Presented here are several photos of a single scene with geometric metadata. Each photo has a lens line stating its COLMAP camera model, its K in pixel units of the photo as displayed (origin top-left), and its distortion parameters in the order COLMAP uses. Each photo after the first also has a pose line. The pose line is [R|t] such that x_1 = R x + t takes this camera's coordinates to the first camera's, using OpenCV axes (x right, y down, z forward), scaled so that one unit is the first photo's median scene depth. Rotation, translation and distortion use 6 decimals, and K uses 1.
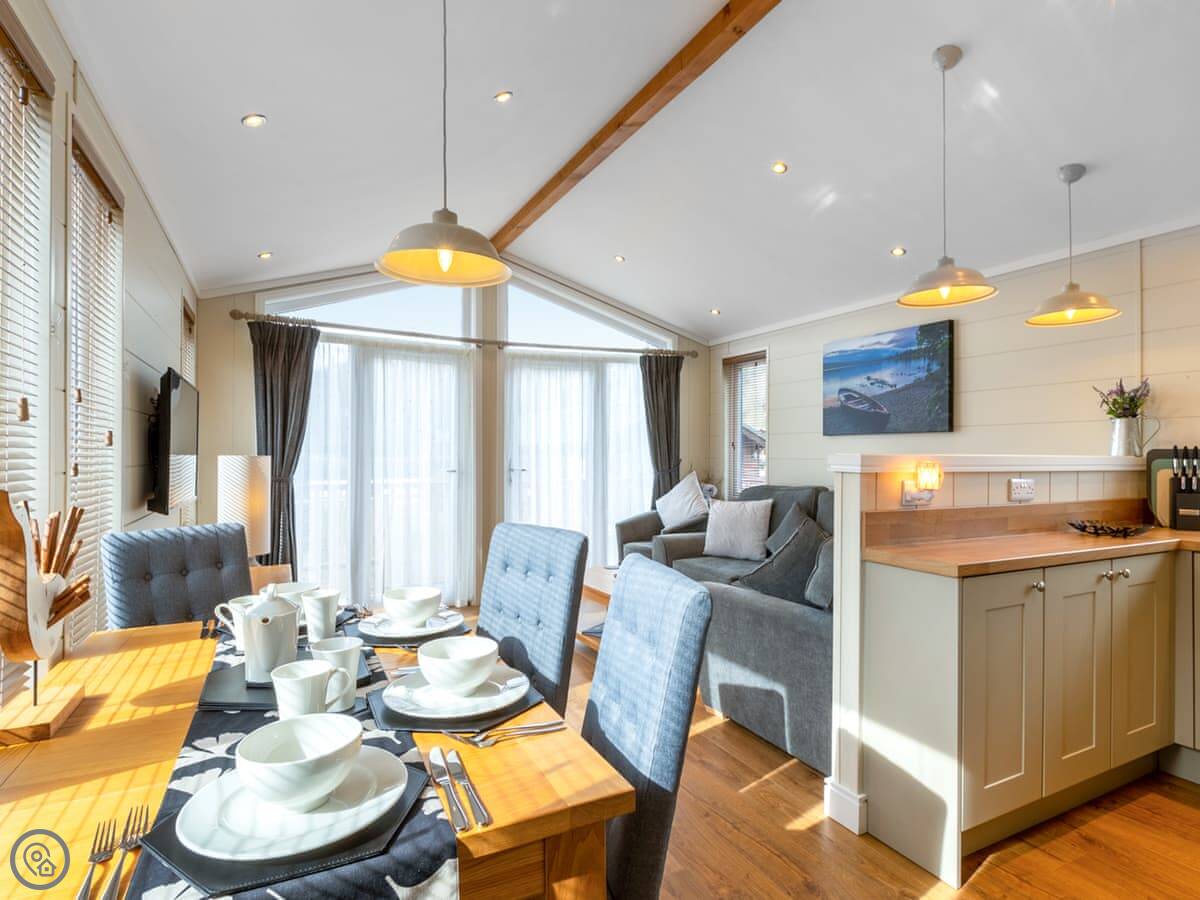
lens RADIAL K [[633.5, 0, 600.0], [0, 633.5, 450.0], [0, 0, 1]] dist [0.001690, 0.001120]
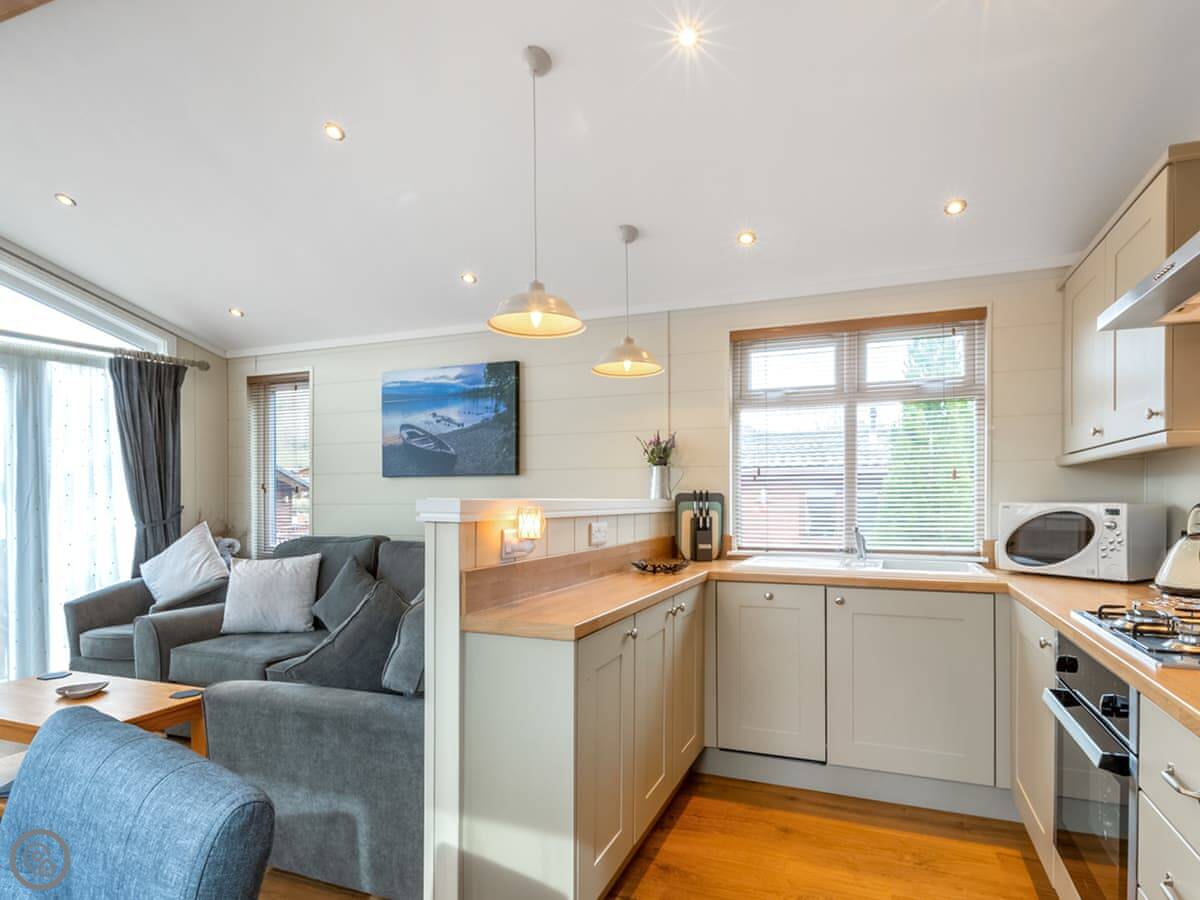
lens RADIAL K [[648.6, 0, 643.5], [0, 648.6, 502.1], [0, 0, 1]] dist [0.001210, 0.001402]
pose [[0.734747, -0.007916, 0.678296, 0.014075], [-0.000907, 0.999920, 0.012652, 0.000098], [-0.678341, -0.009911, 0.734680, 0.125306]]
